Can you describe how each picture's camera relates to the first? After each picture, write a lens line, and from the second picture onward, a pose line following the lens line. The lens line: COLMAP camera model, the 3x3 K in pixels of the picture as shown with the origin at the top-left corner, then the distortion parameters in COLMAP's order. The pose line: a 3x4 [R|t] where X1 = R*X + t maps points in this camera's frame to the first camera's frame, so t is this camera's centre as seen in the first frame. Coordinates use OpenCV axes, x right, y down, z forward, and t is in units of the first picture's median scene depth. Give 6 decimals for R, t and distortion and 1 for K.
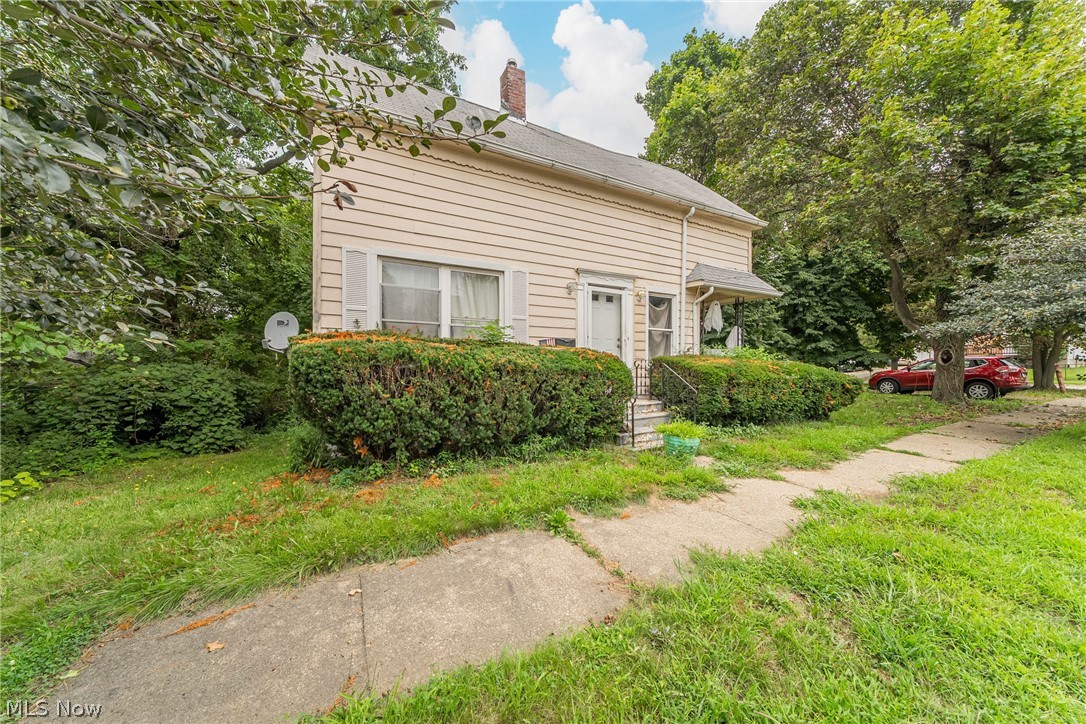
lens RADIAL K [[375.8, 0, 545.1], [0, 375.8, 367.9], [0, 0, 1]] dist [-0.001213, -0.000036]
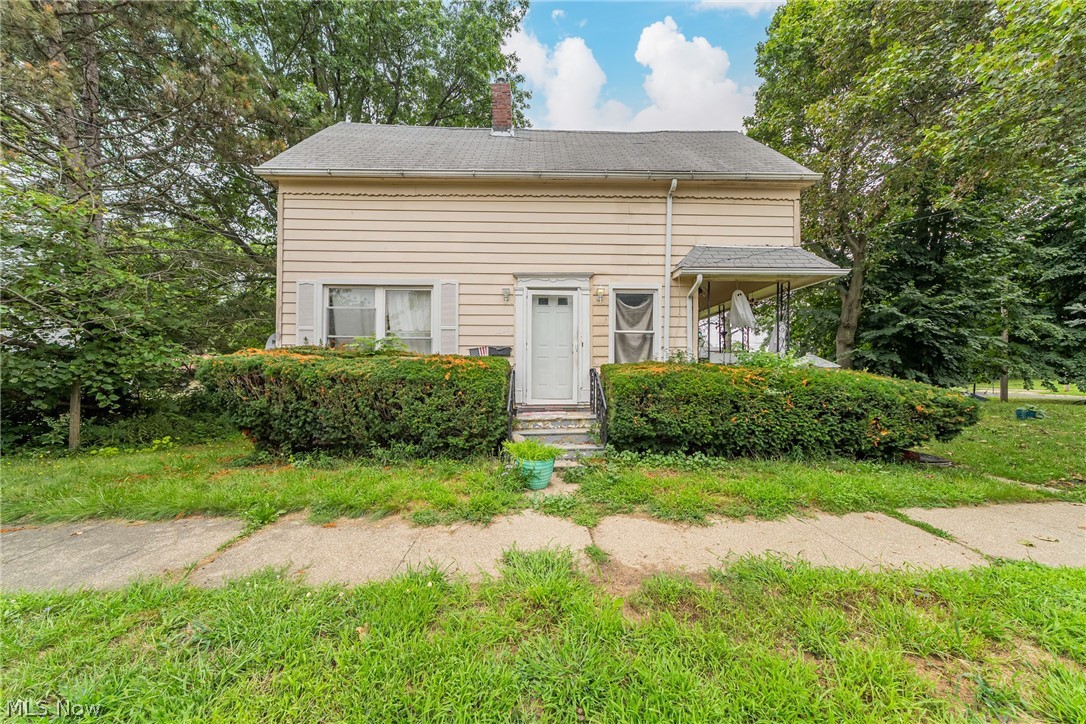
lens RADIAL K [[376.8, 0, 544.6], [0, 376.8, 370.6], [0, 0, 1]] dist [-0.001611, -0.000123]
pose [[0.891810, 0.001975, -0.452405, 0.589437], [-0.005289, 0.999968, -0.006062, -0.009862], [0.452378, 0.007799, 0.891792, 0.176076]]
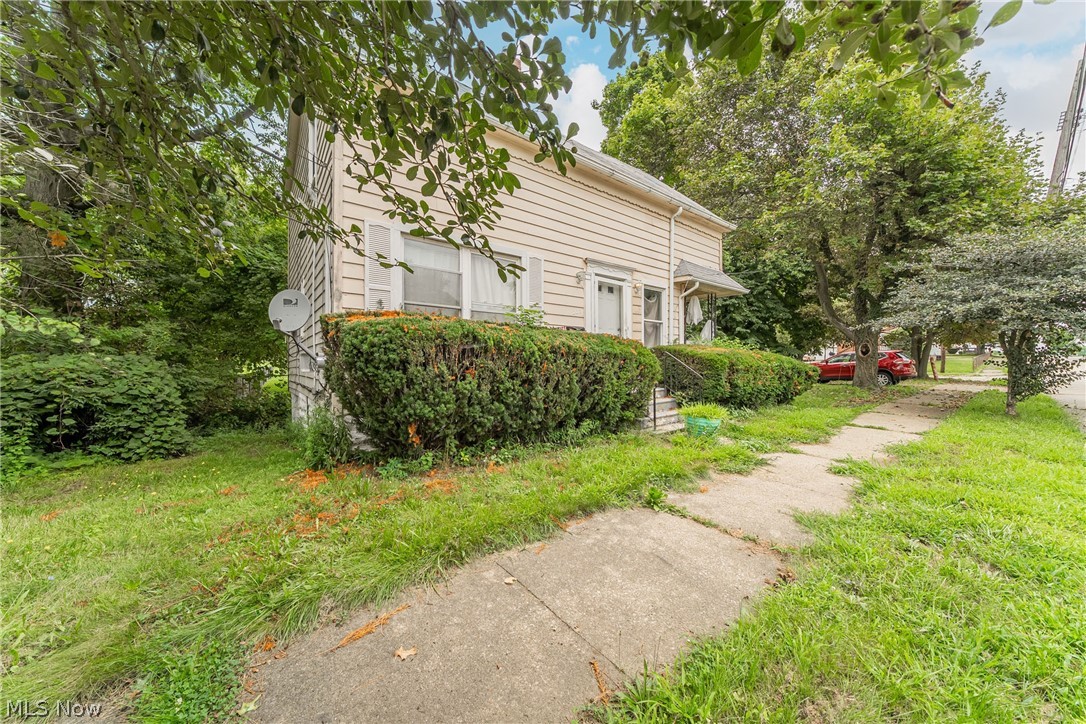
lens RADIAL K [[372.3, 0, 543.0], [0, 372.3, 362.0], [0, 0, 1]] dist [-0.000914, -0.000063]
pose [[0.986205, -0.003338, 0.165495, -0.194538], [0.005029, 0.999939, -0.009797, 0.024984], [-0.165452, 0.010494, 0.986162, 0.029461]]
